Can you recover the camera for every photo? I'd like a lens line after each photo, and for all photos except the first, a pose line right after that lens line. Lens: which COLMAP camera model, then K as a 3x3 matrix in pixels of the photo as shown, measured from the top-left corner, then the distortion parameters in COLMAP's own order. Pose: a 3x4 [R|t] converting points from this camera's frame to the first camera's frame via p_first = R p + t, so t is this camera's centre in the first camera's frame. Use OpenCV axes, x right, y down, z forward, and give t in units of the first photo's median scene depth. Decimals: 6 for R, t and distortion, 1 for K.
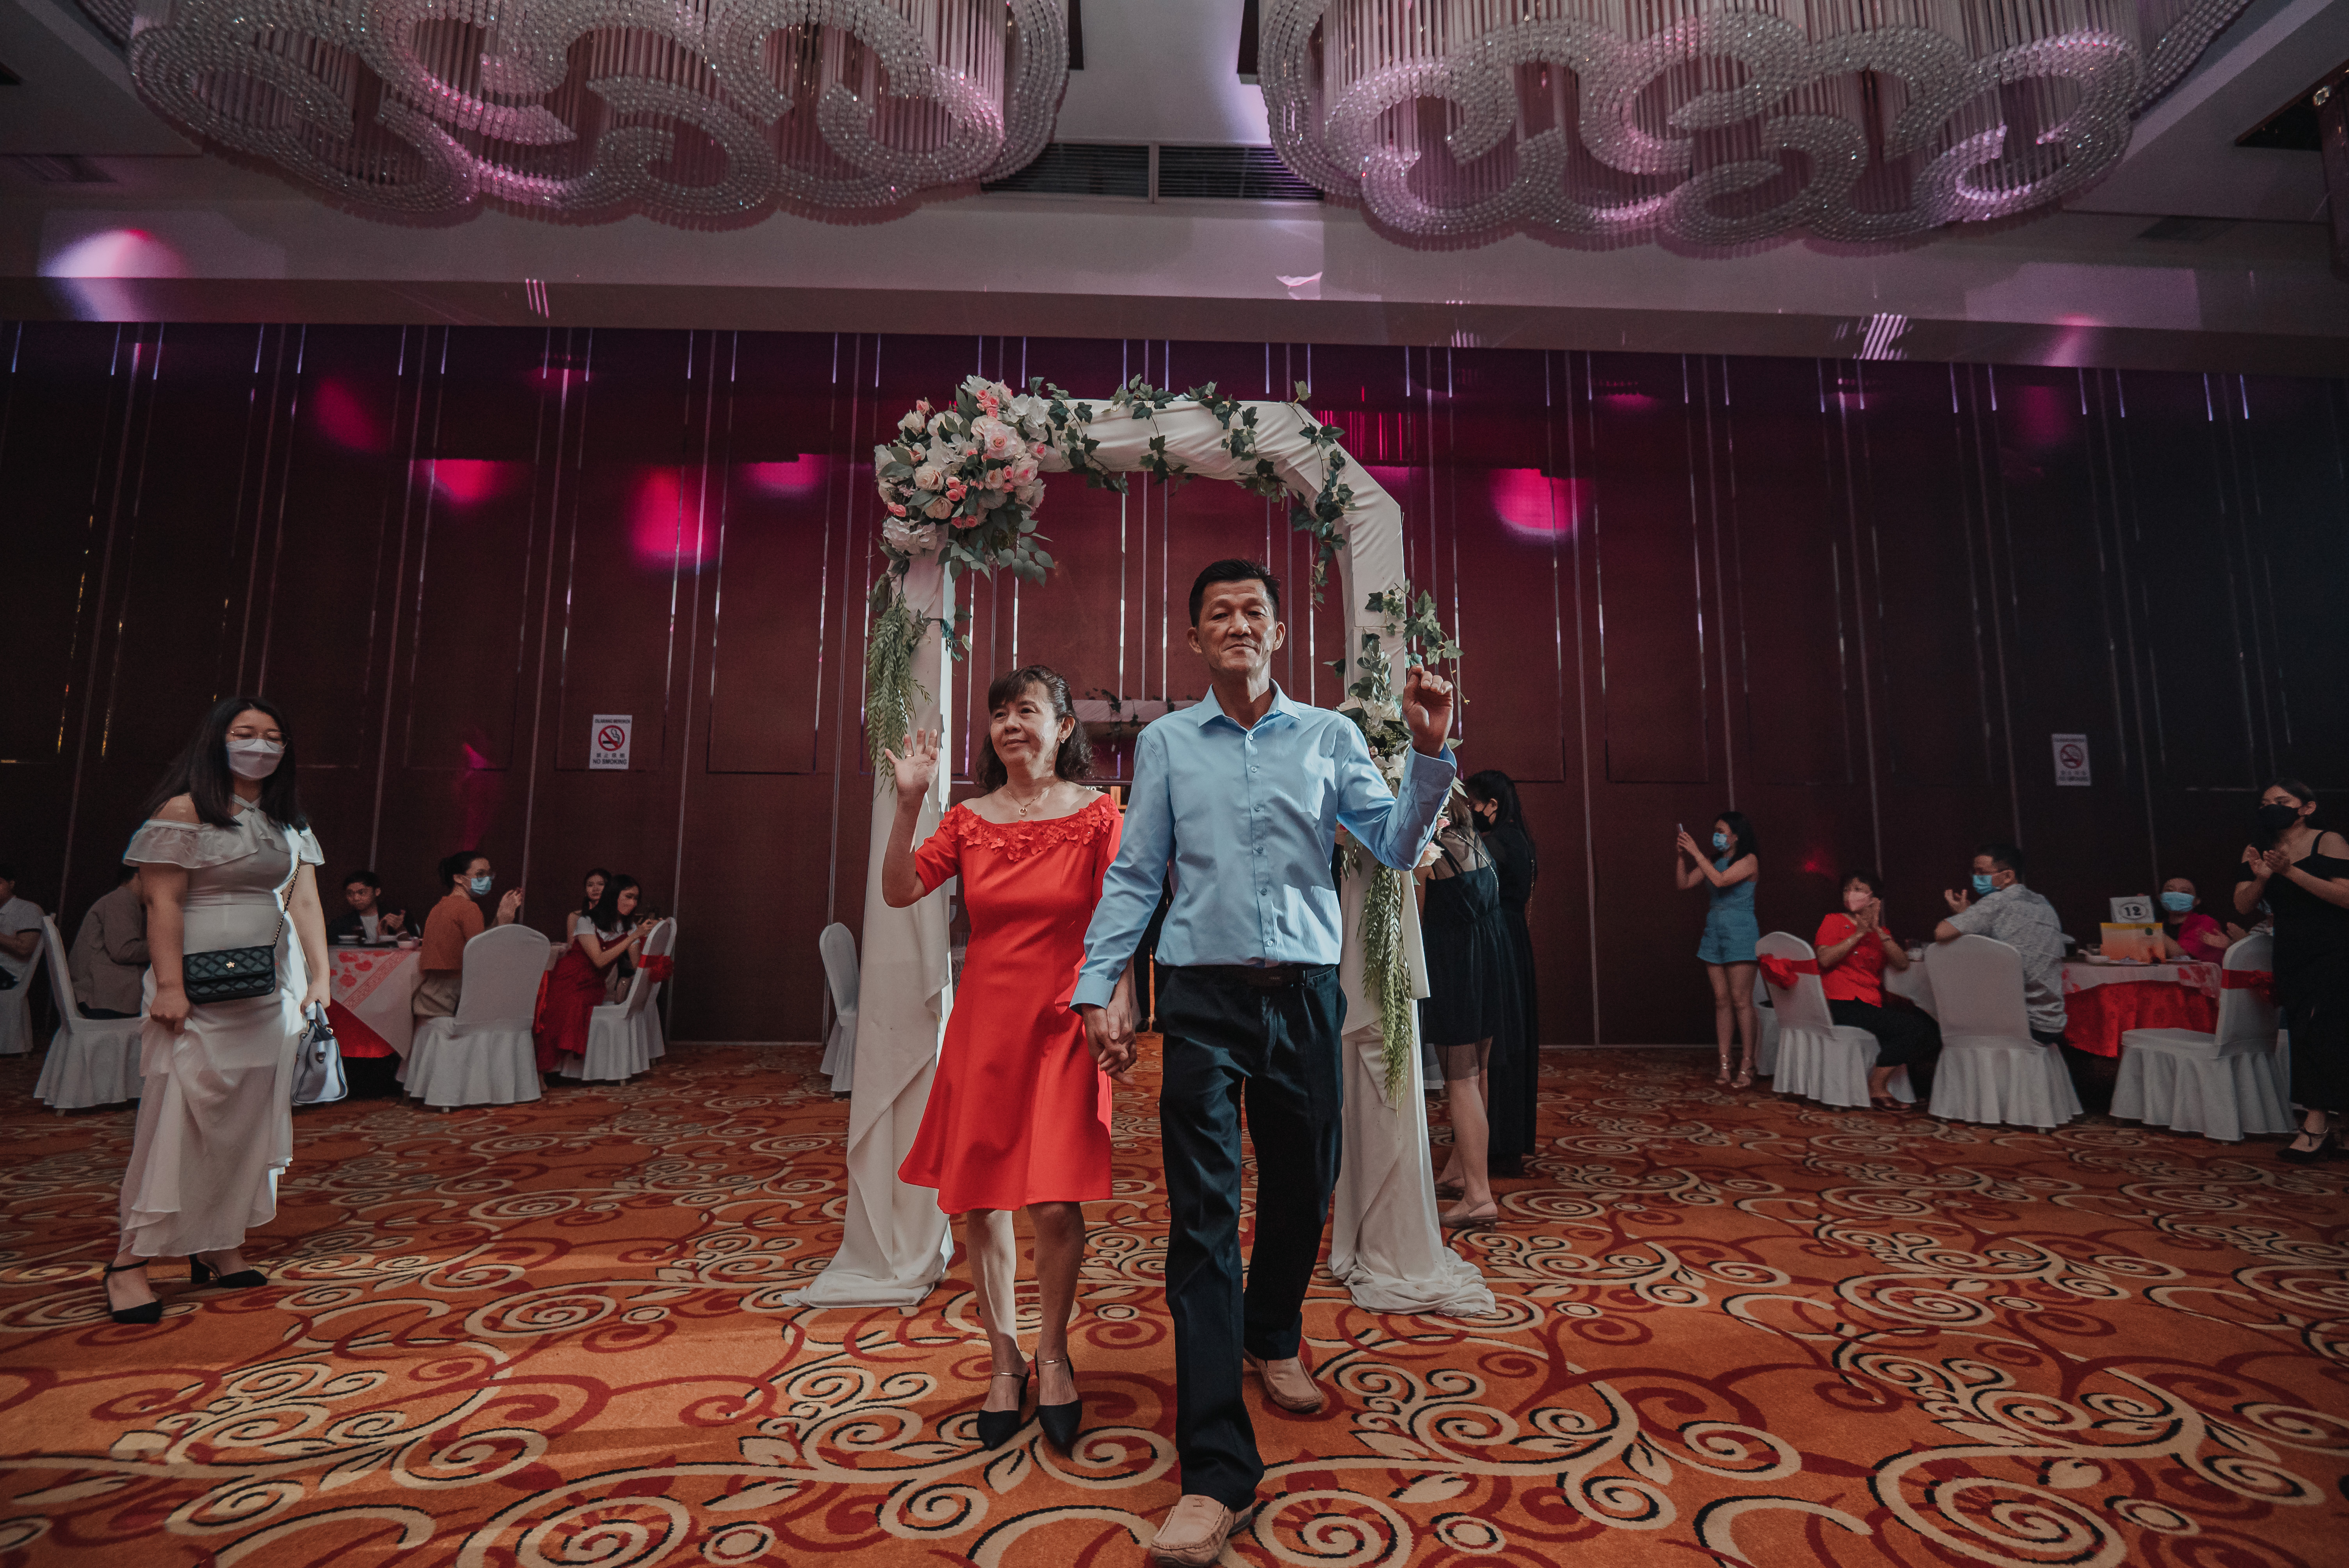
lens RADIAL K [[1070.2, 0, 1174.5], [0, 1070.2, 775.9], [0, 0, 1]] dist [-0.020910, -0.001614]
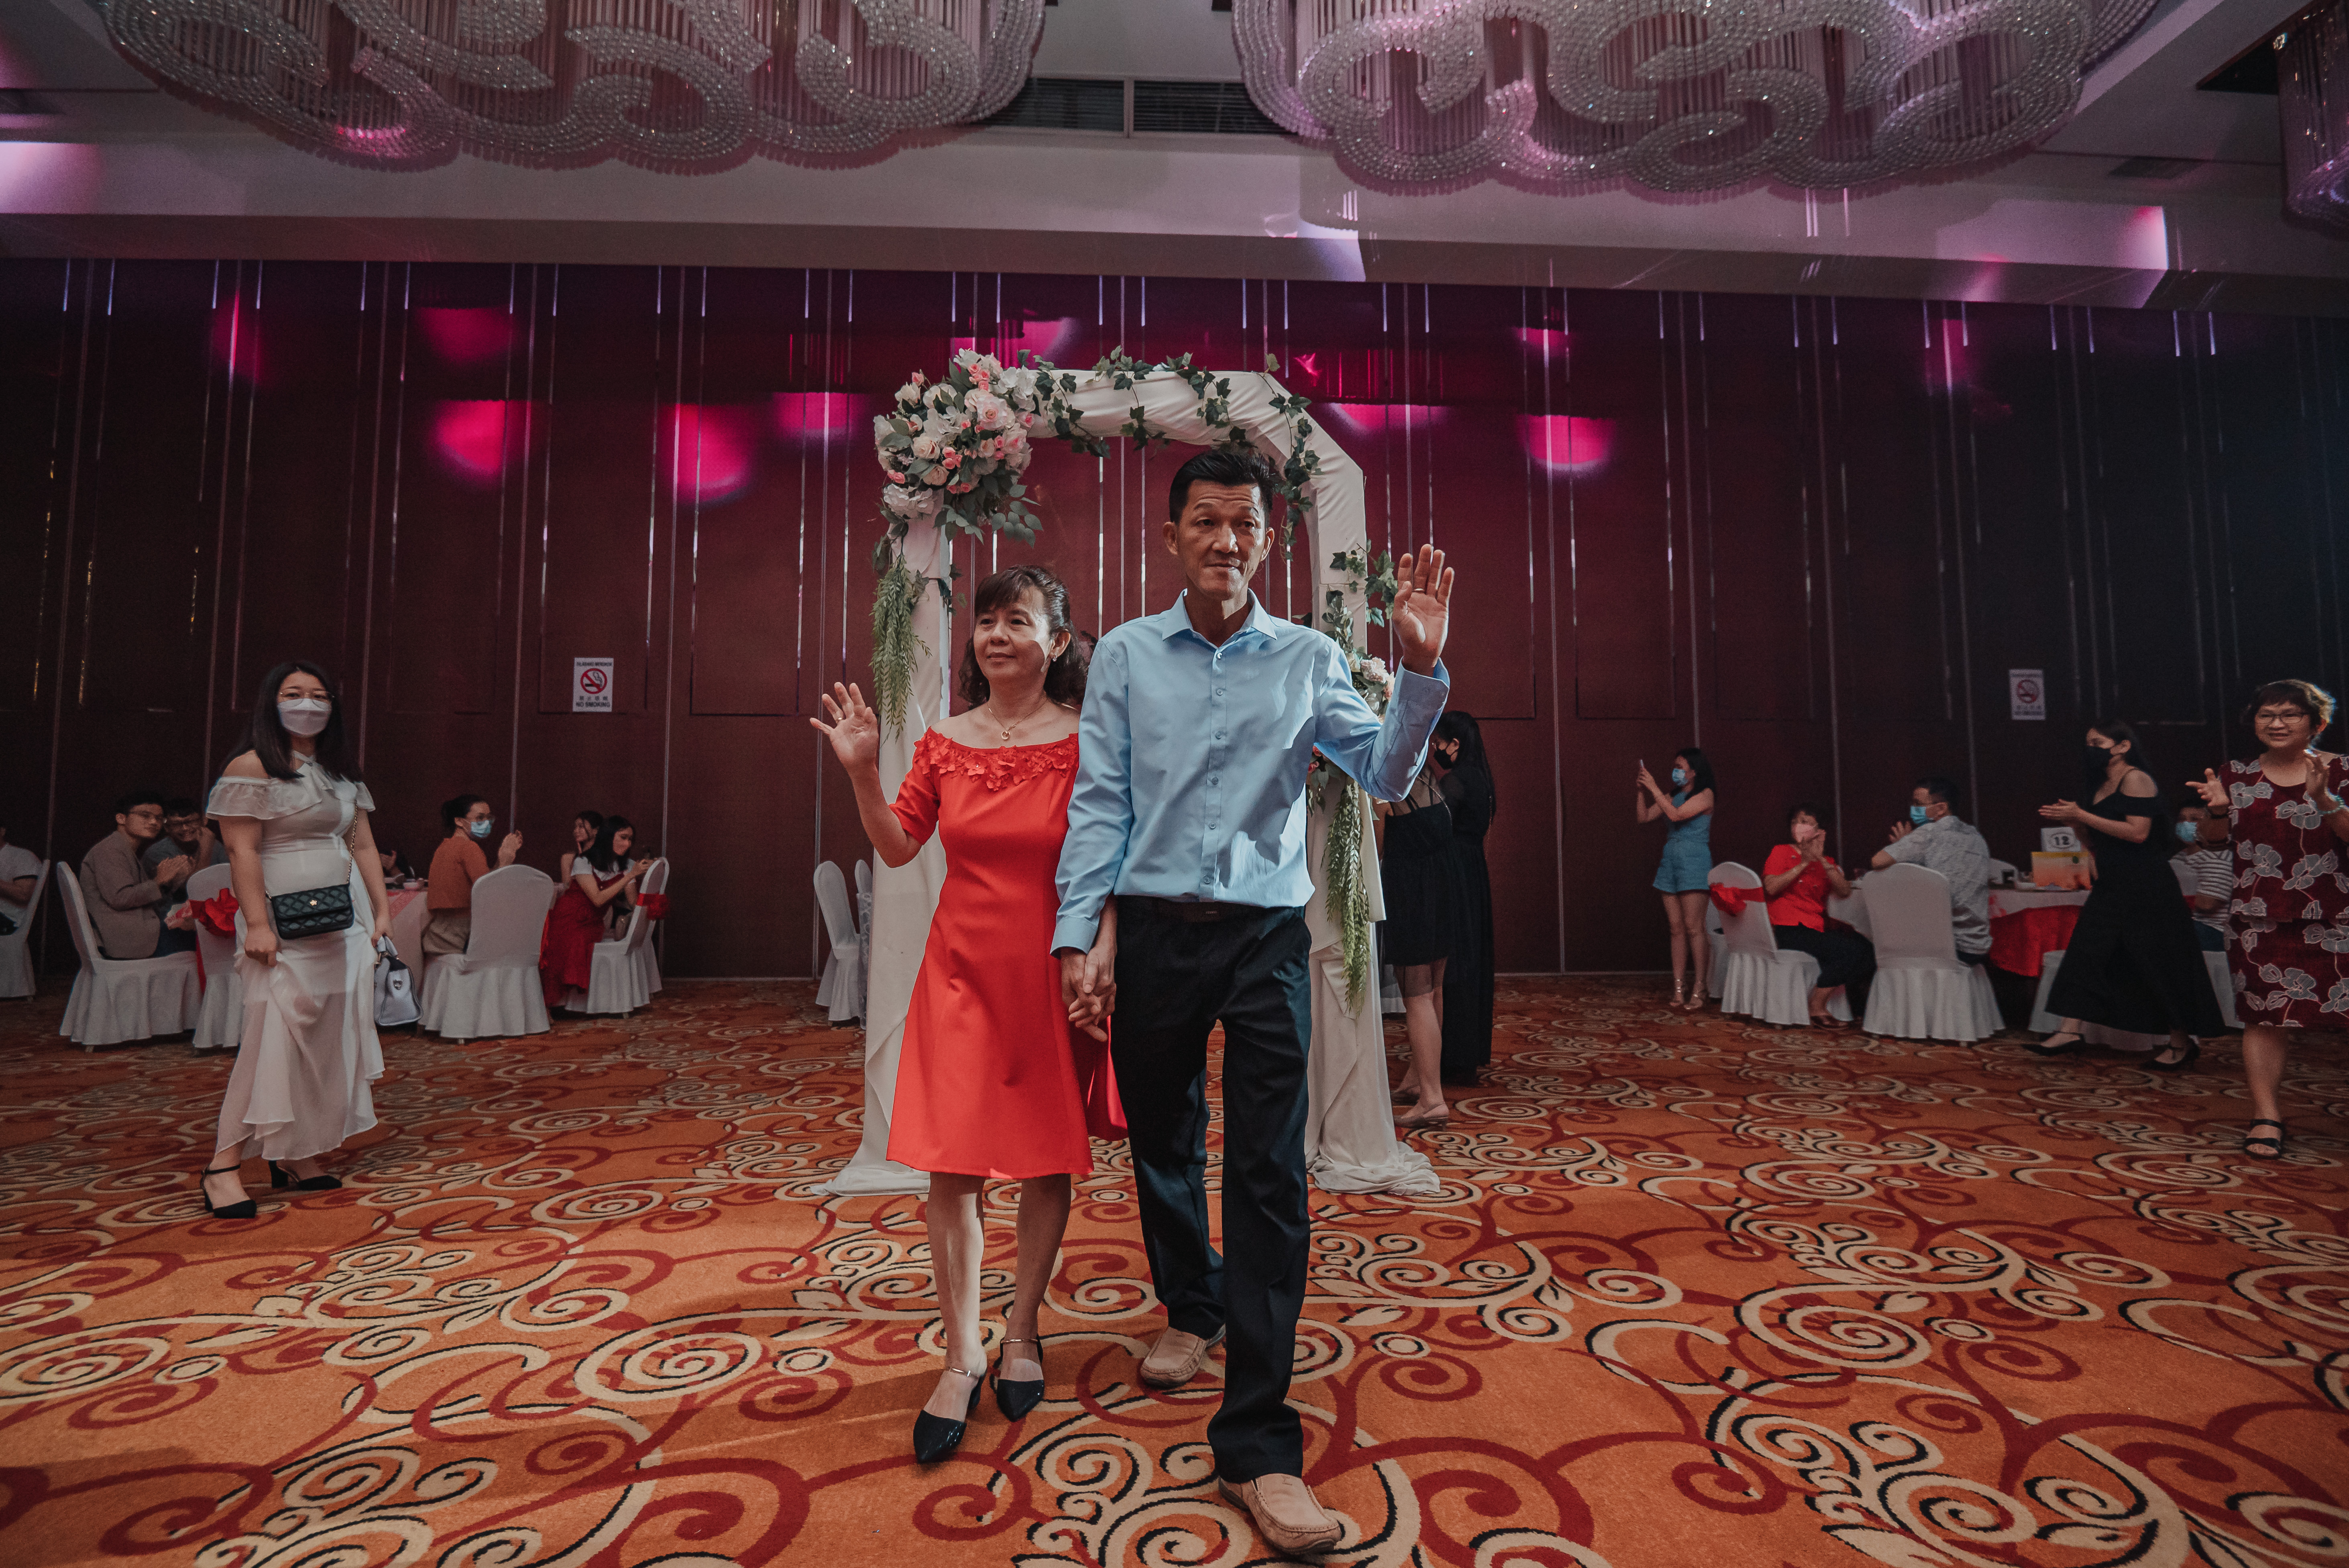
lens RADIAL K [[1092.3, 0, 1172.7], [0, 1092.3, 775.9], [0, 0, 1]] dist [-0.010113, -0.010722]
pose [[0.999815, -0.006924, 0.017966, -0.002812], [0.005839, 0.998198, 0.059722, -0.011834], [-0.018347, -0.059606, 0.998053, -0.123829]]
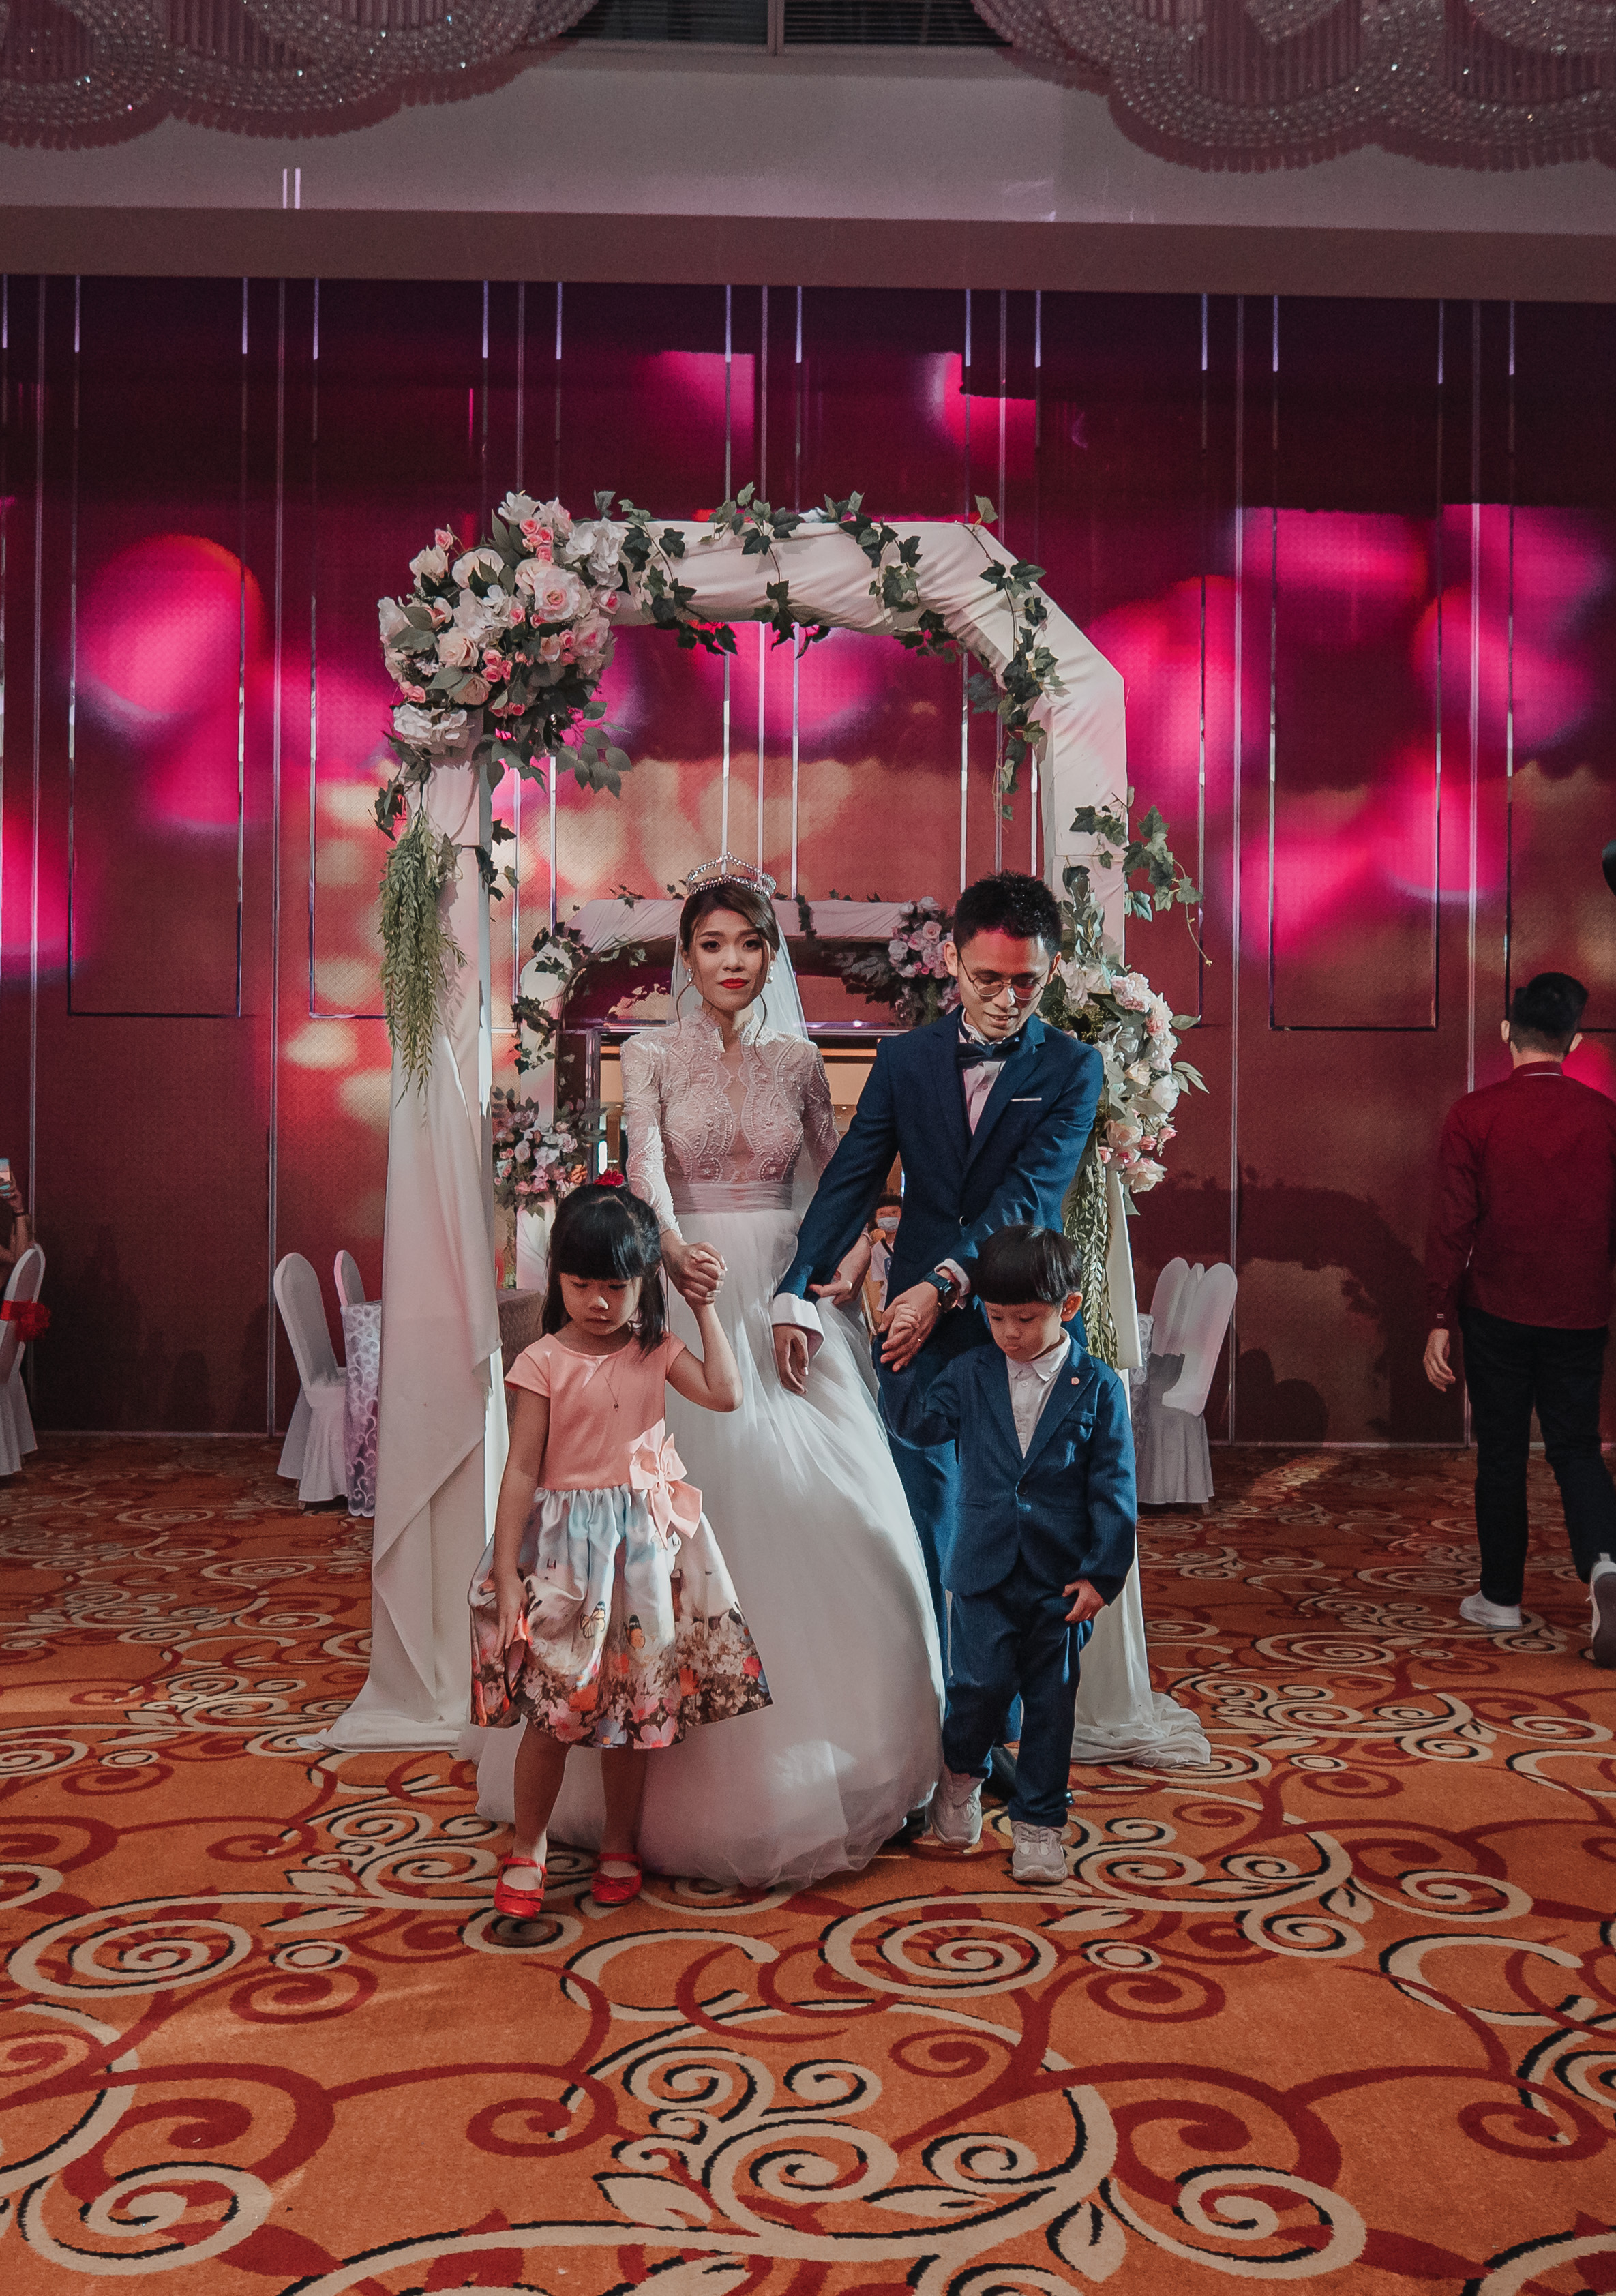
lens RADIAL K [[1846.2, 0, 784.3], [0, 1846.2, 1232.3], [0, 0, 1]] dist [-0.007307, -0.013685]
pose [[0.999857, 0.002793, -0.016698, 0.009903], [-0.000577, 0.991346, 0.131276, -0.053795], [0.016920, -0.131247, 0.991205, -0.266810]]
